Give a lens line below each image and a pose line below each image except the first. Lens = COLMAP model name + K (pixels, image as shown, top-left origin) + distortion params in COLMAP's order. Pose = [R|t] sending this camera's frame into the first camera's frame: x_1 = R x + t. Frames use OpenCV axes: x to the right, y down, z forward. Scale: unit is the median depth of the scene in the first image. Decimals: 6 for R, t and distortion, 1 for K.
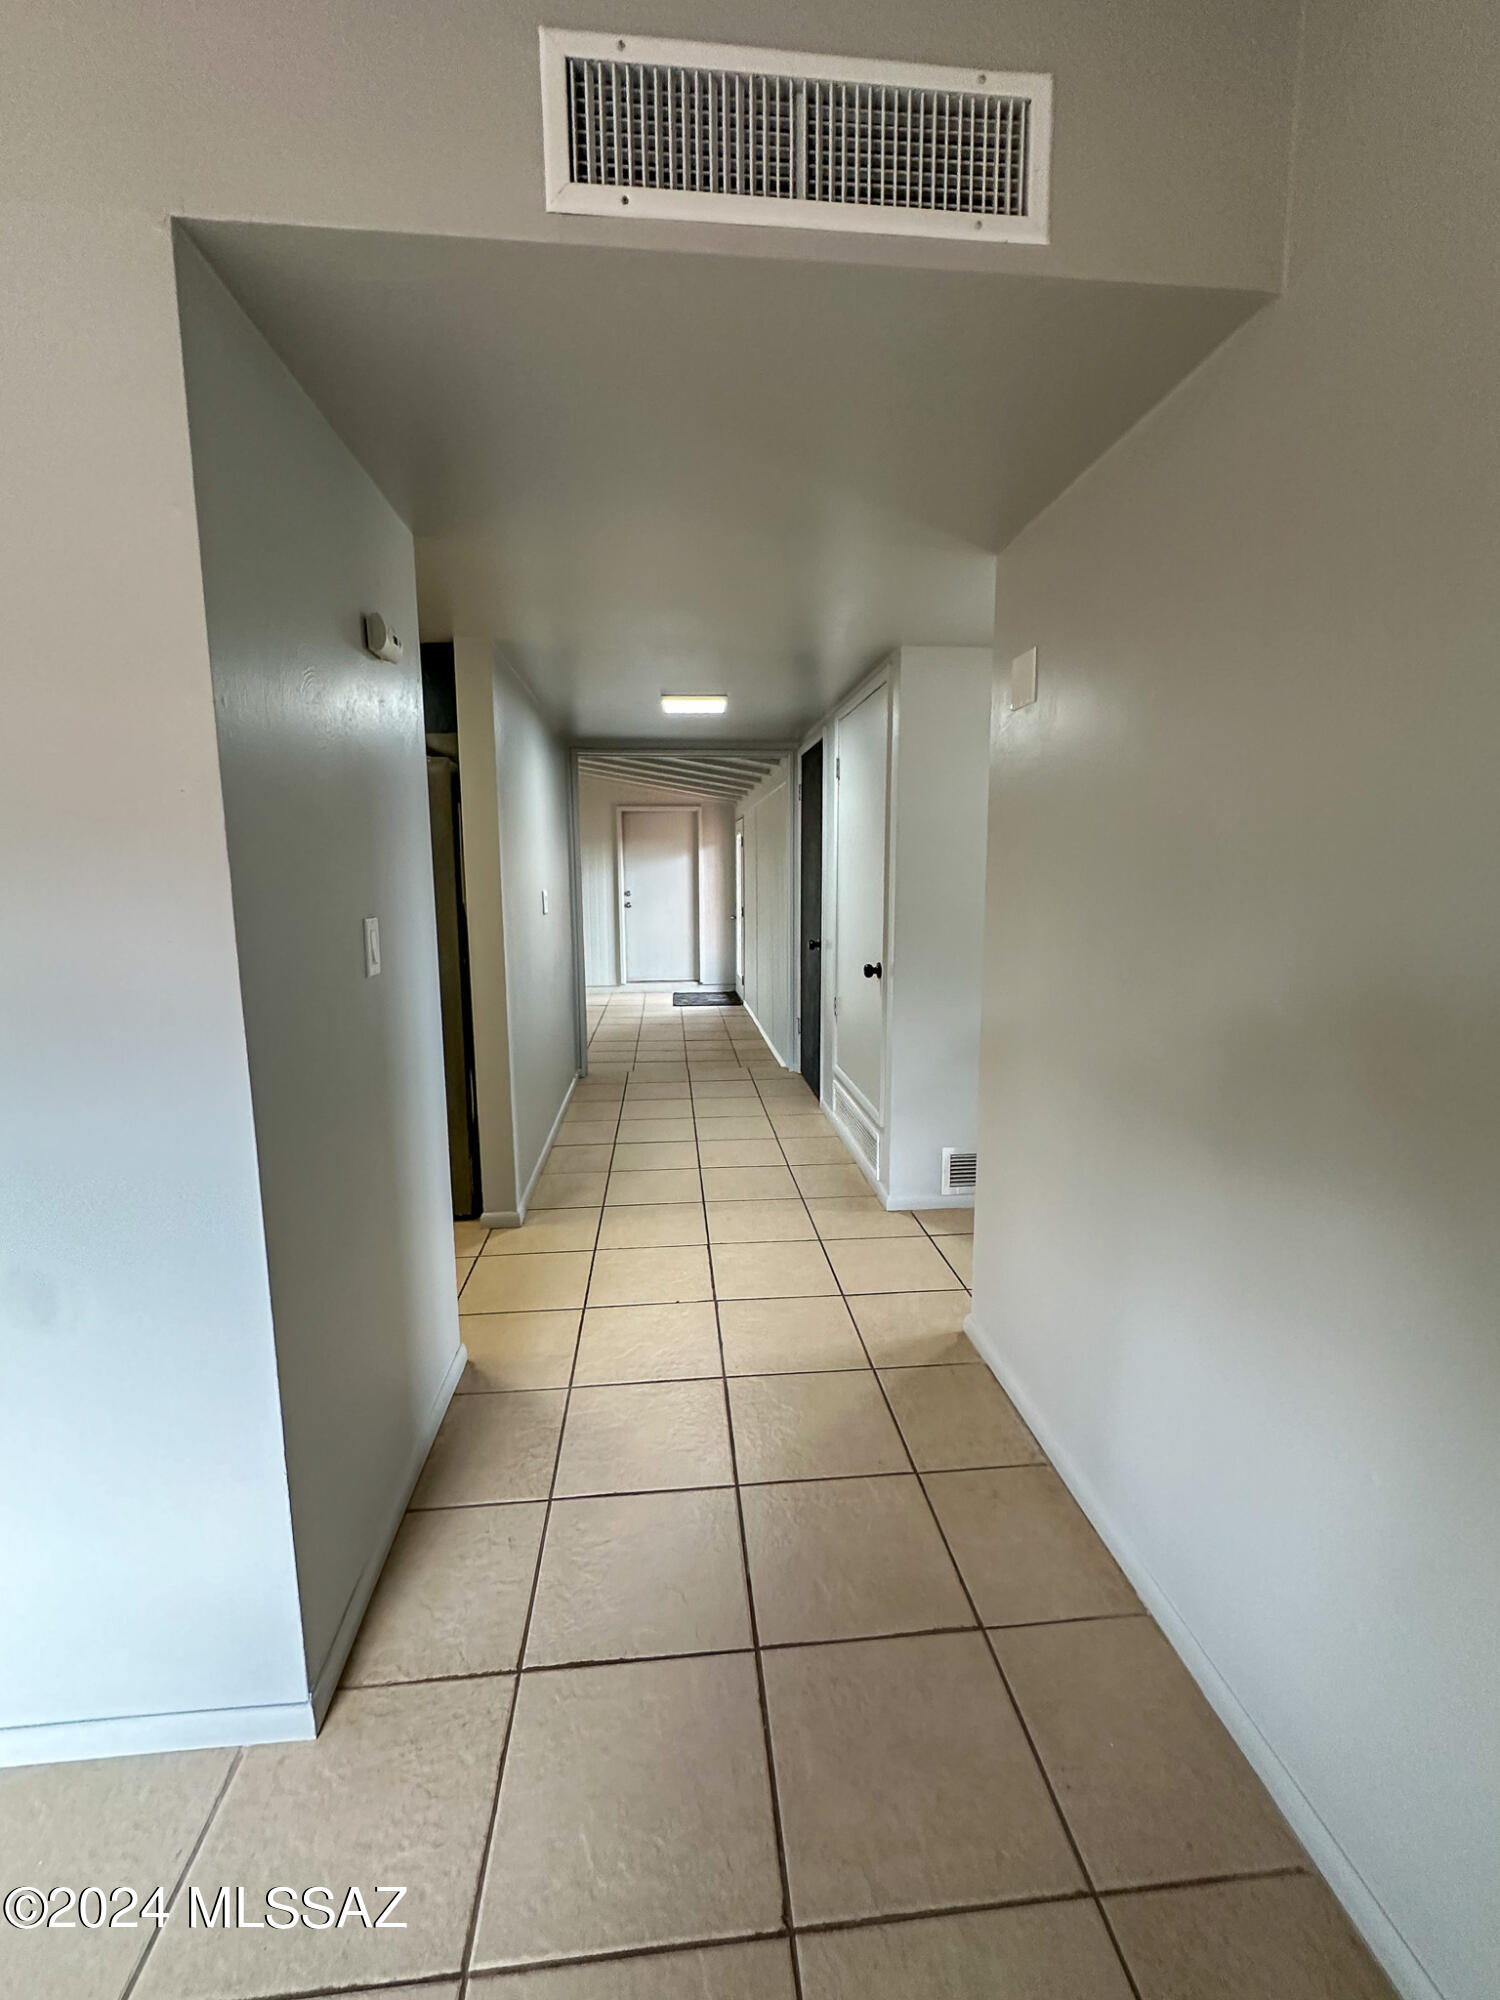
lens RADIAL K [[848.4, 0, 746.8], [0, 848.4, 1008.2], [0, 0, 1]] dist [-0.004879, -0.000805]
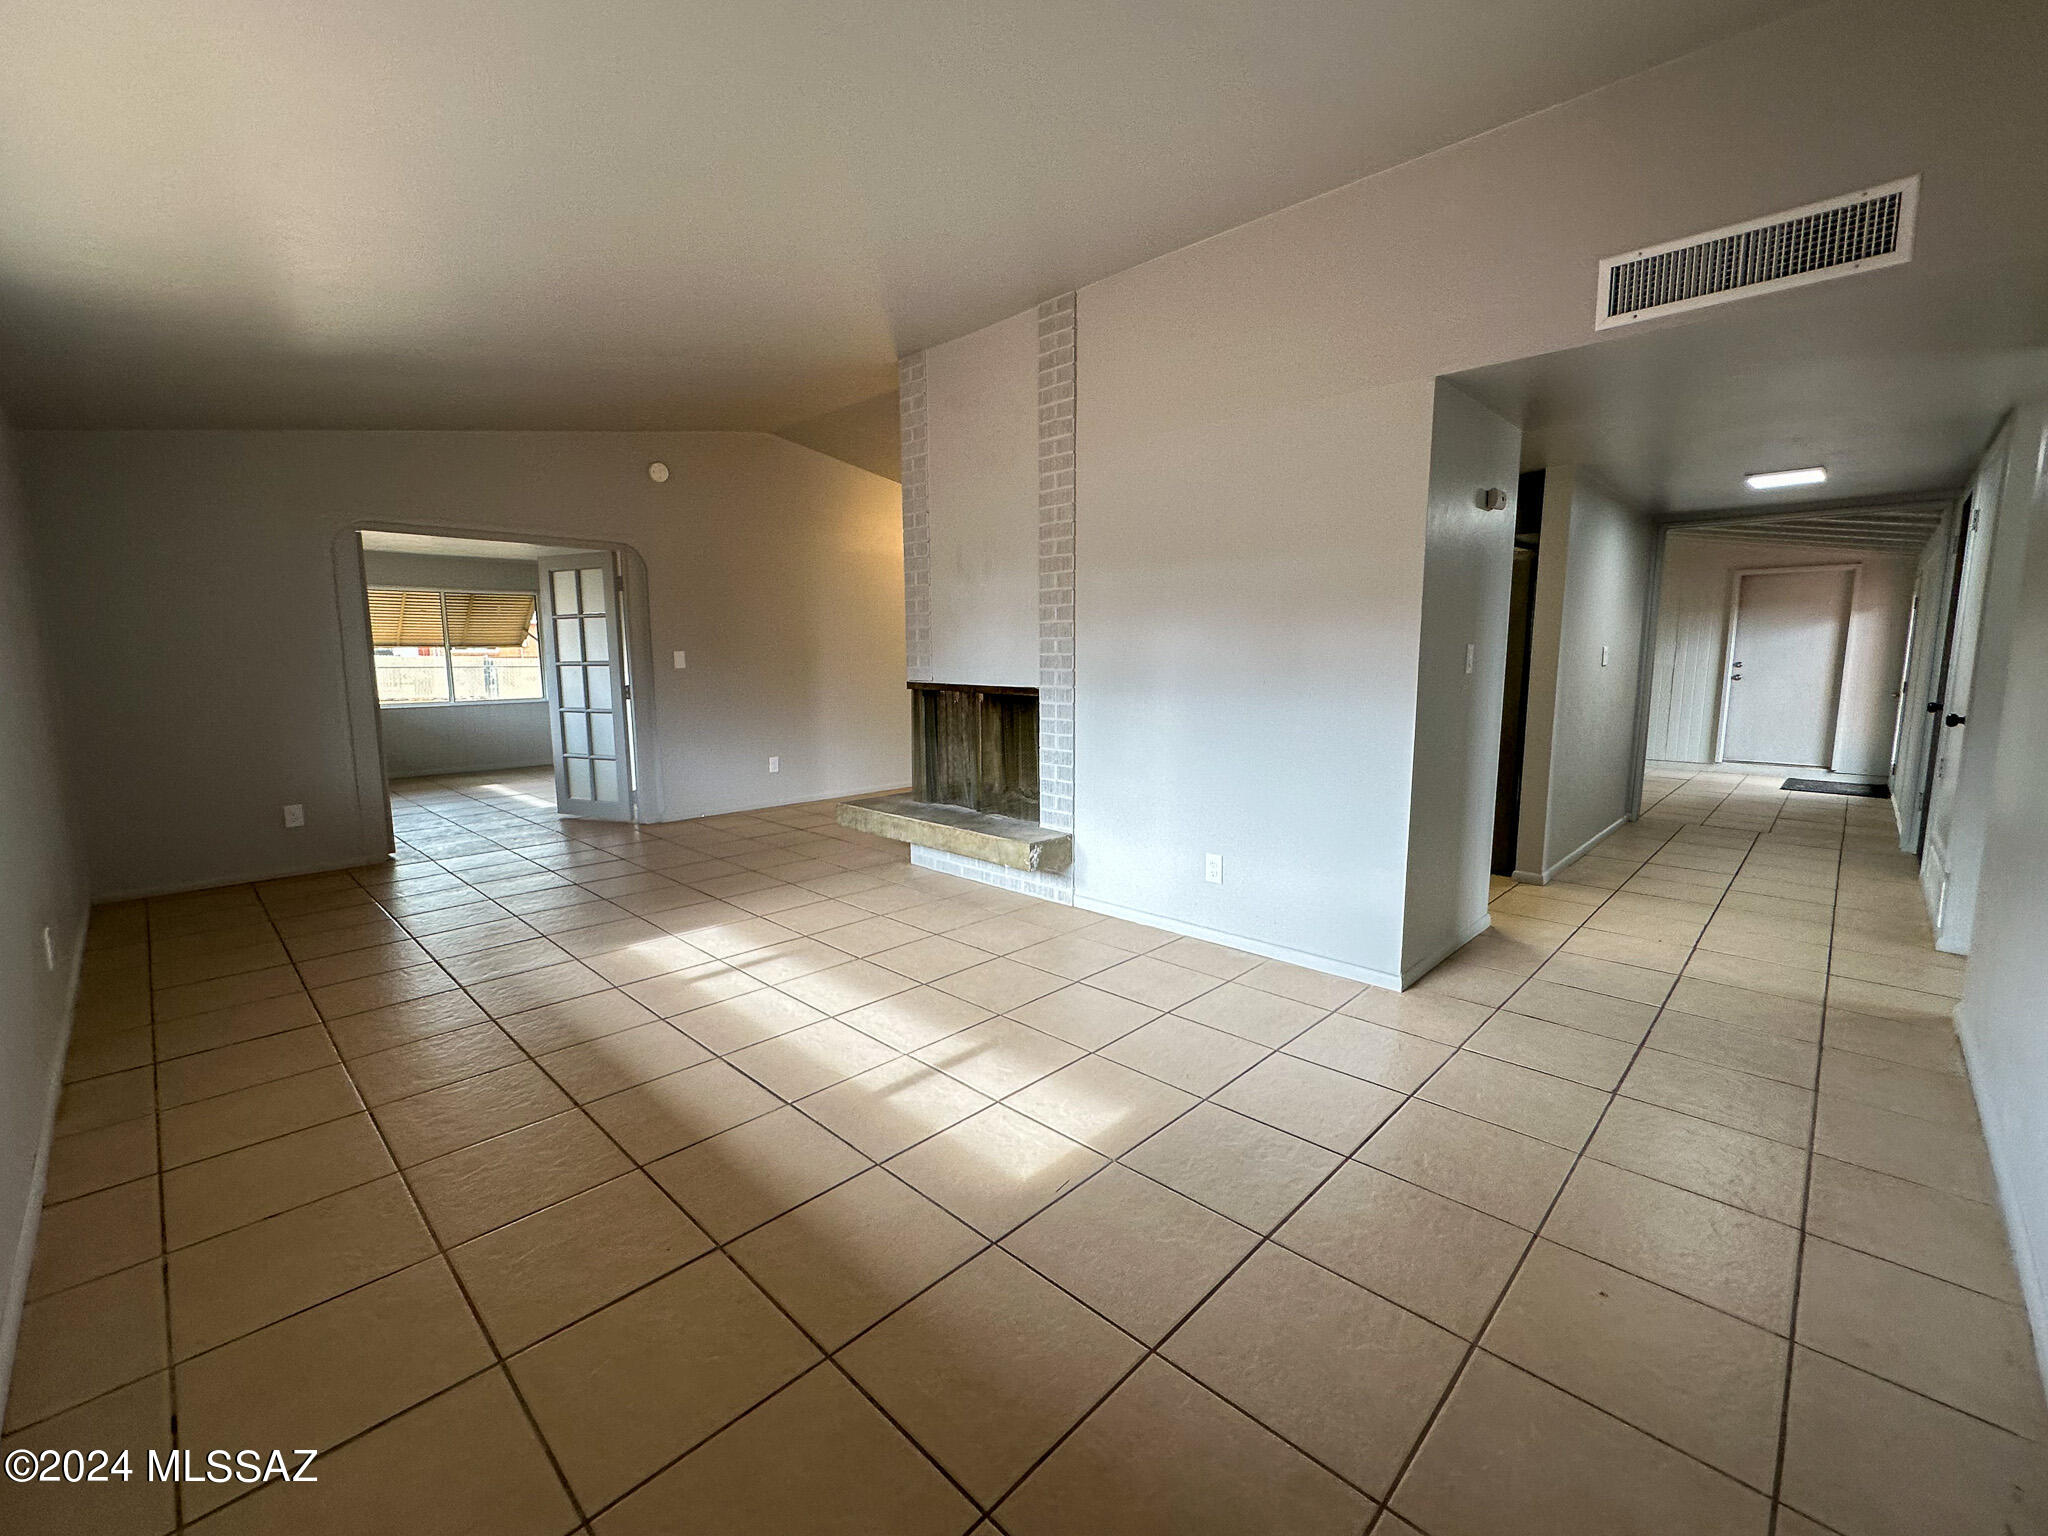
lens RADIAL K [[868.7, 0, 1011.1], [0, 868.7, 756.5], [0, 0, 1]] dist [-0.004879, -0.000805]
pose [[0.643394, 0.094326, -0.759702, 0.170472], [-0.124113, 0.992104, 0.018069, 0.100038], [0.755407, 0.082664, 0.650021, -0.438943]]
